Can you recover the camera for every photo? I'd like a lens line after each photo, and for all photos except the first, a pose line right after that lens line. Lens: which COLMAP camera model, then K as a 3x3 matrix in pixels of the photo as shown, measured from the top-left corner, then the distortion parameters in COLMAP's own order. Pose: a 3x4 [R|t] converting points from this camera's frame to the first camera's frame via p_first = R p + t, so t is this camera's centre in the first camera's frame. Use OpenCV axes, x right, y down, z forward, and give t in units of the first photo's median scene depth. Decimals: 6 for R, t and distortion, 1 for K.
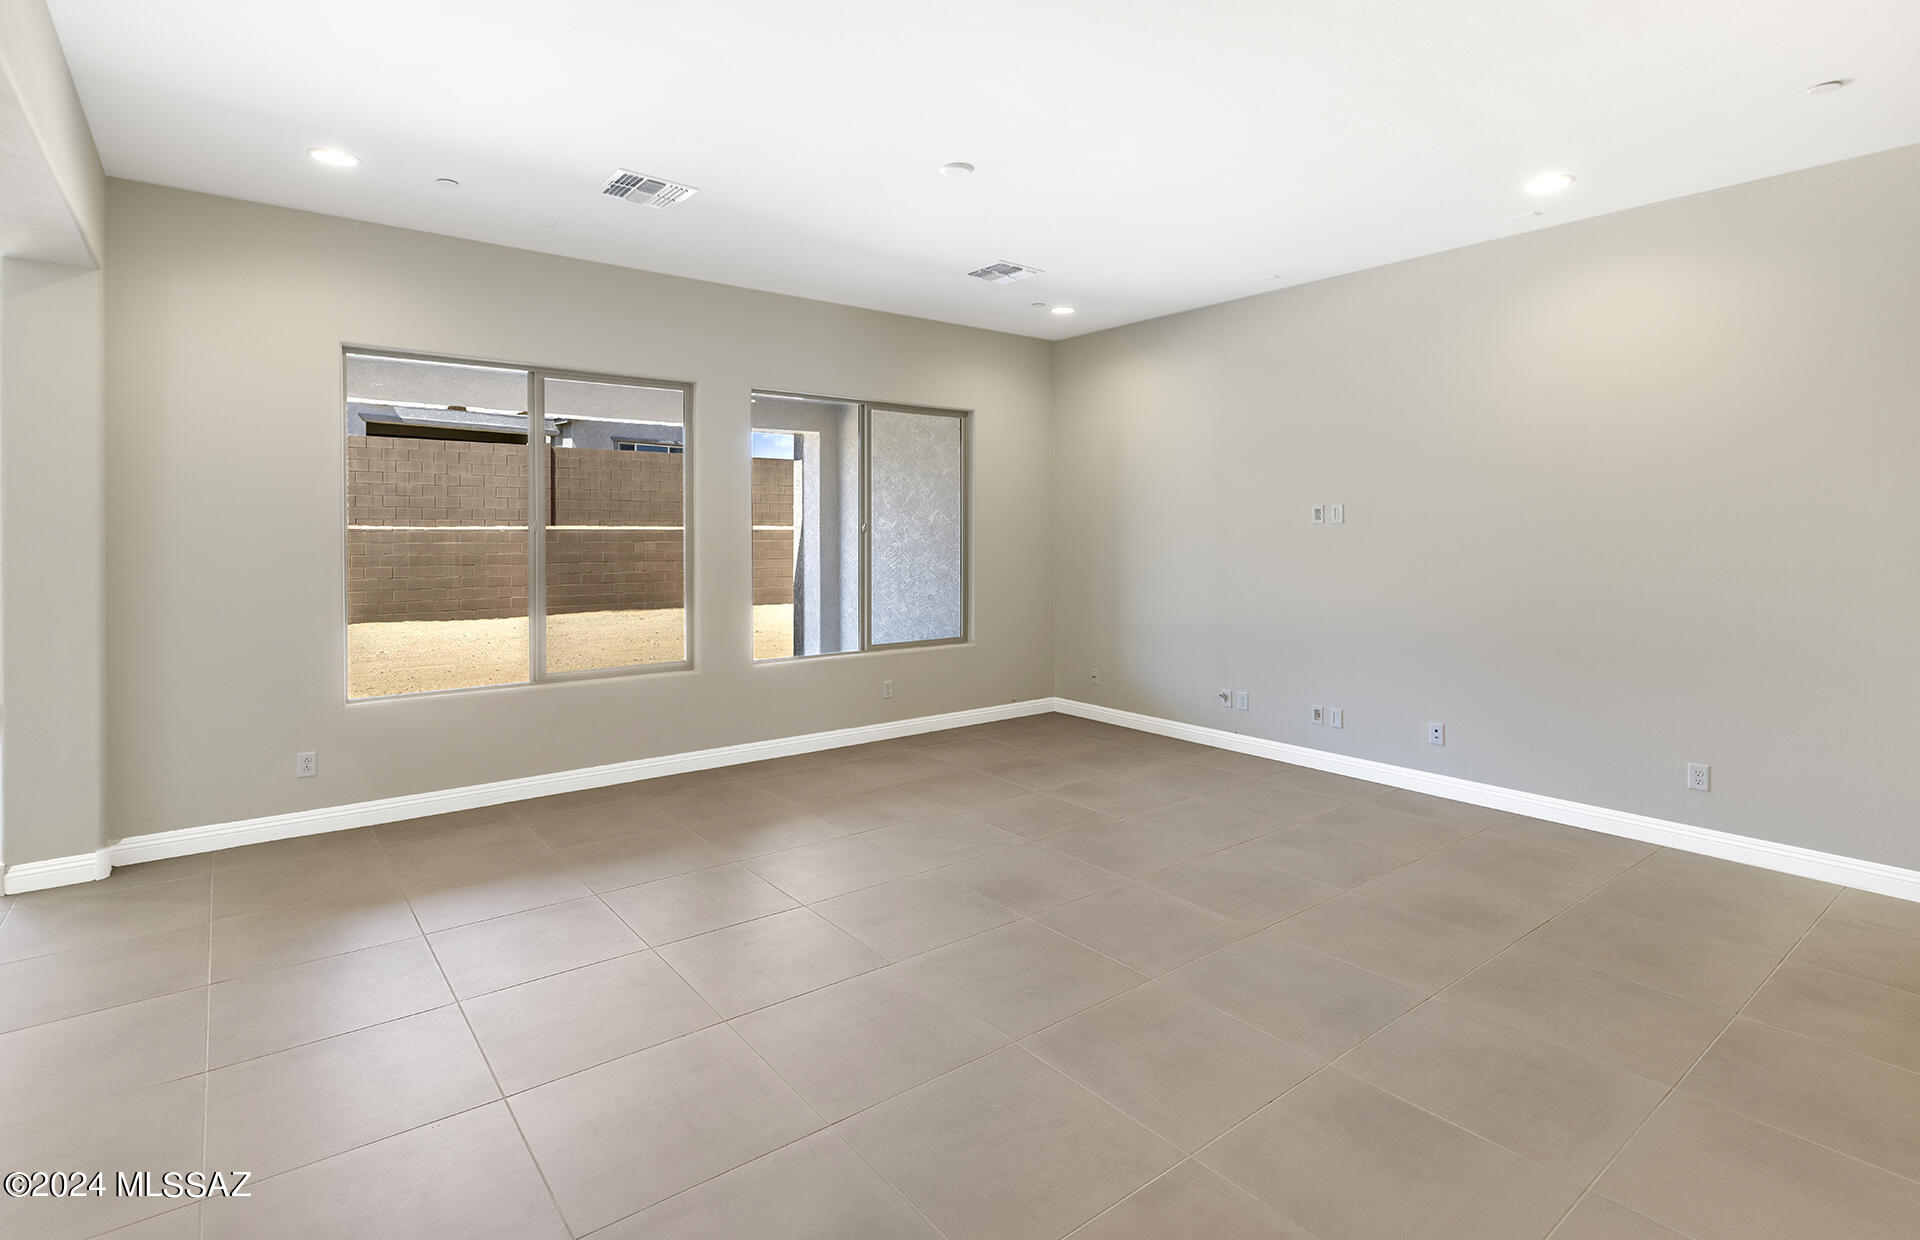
lens RADIAL K [[930.9, 0, 944.1], [0, 930.9, 529.3], [0, 0, 1]] dist [0.003540, 0.000570]
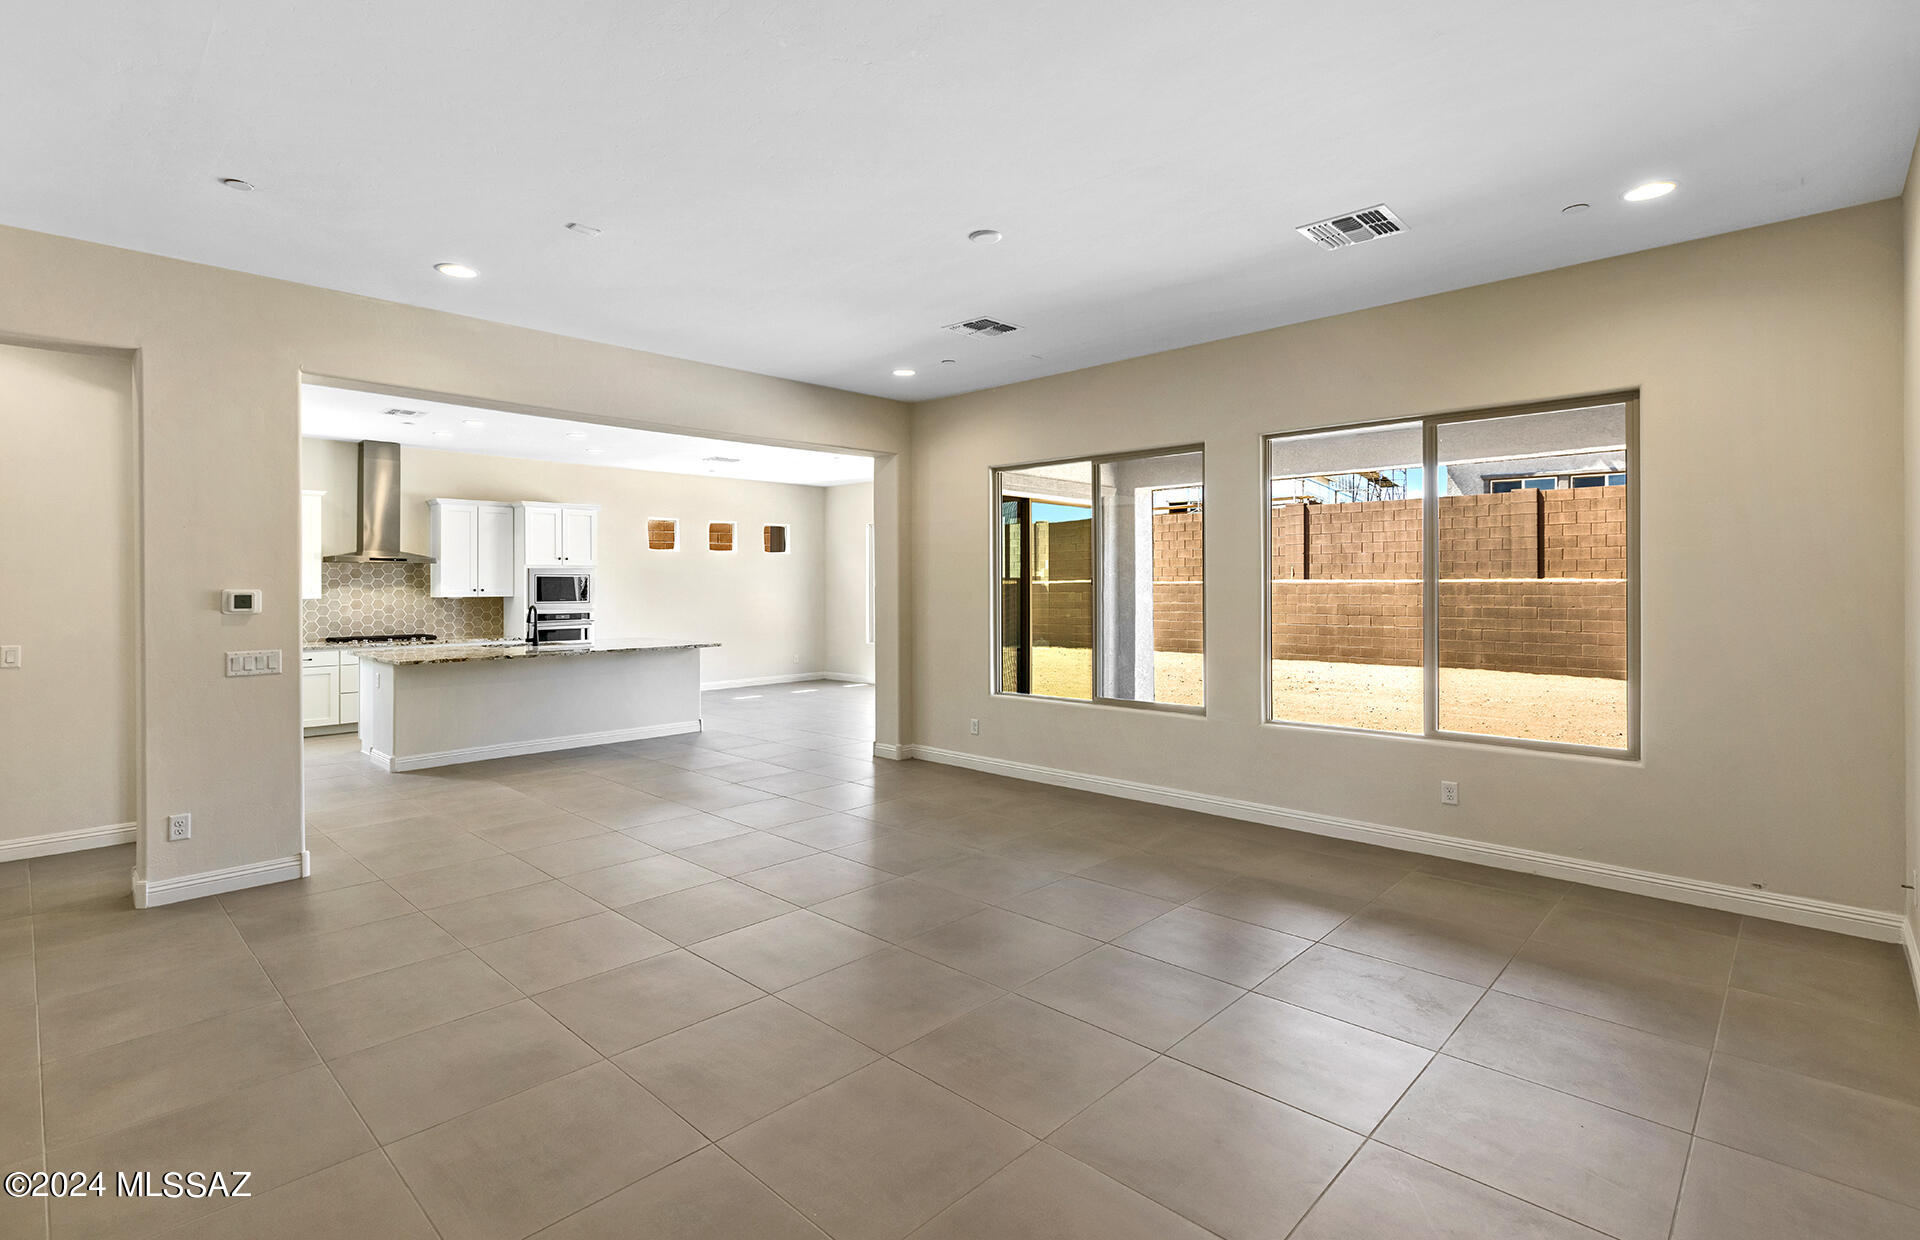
lens RADIAL K [[903.4, 0, 942.5], [0, 903.4, 573.6], [0, 0, 1]] dist [0.003498, 0.000232]
pose [[0.139703, -0.013796, -0.990097, 0.398891], [0.005571, 0.999898, -0.013147, 0.000691], [0.990178, -0.003679, 0.139765, 0.323861]]
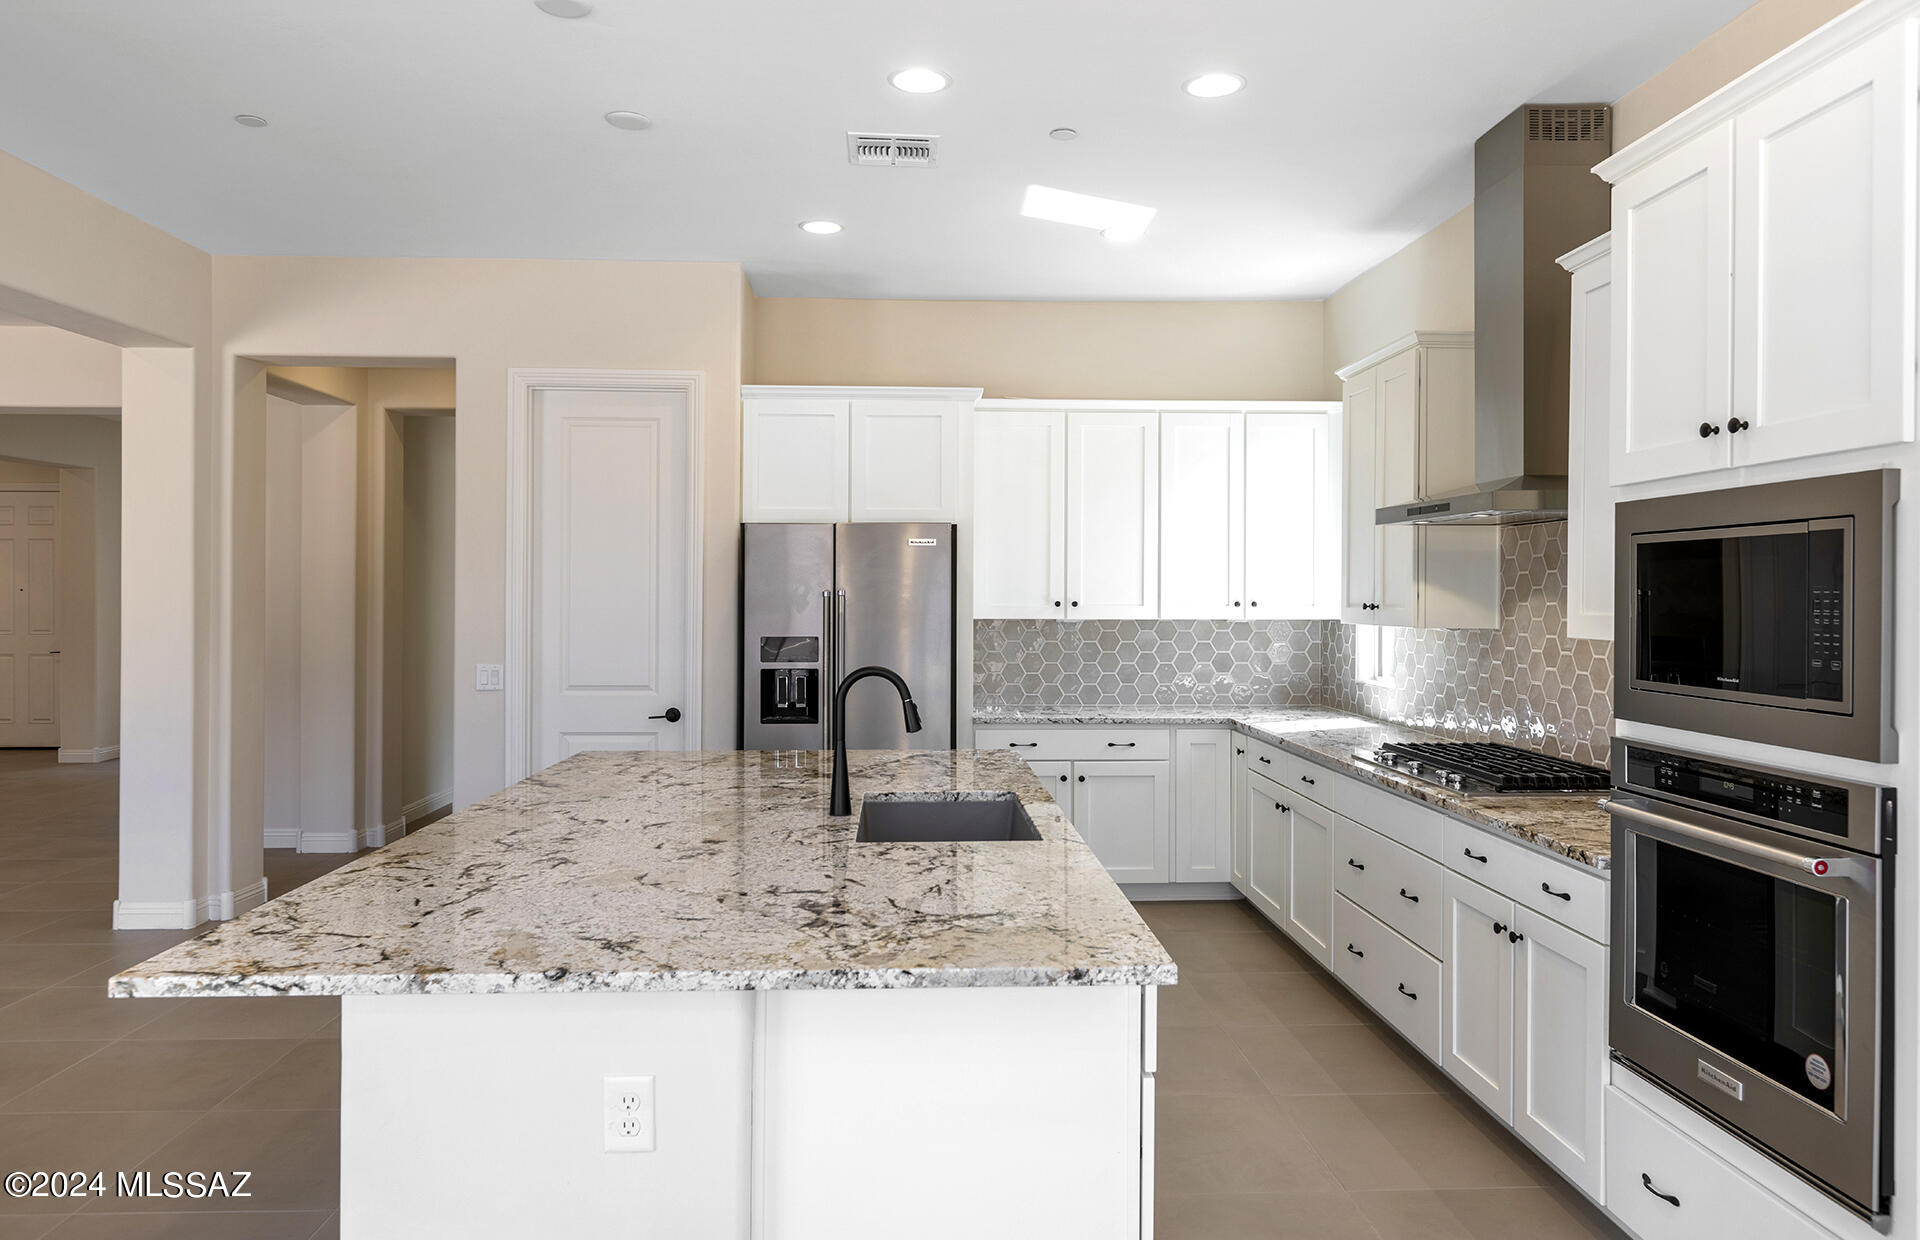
lens RADIAL K [[1297.3, 0, 953.3], [0, 1297.3, 595.9], [0, 0, 1]] dist [-0.000682, -0.002493]
pose [[-0.816037, -0.003466, 0.577989, -0.730956], [-0.003766, 0.999993, 0.000680, -0.001068], [-0.577987, -0.001622, -0.816045, 0.318101]]
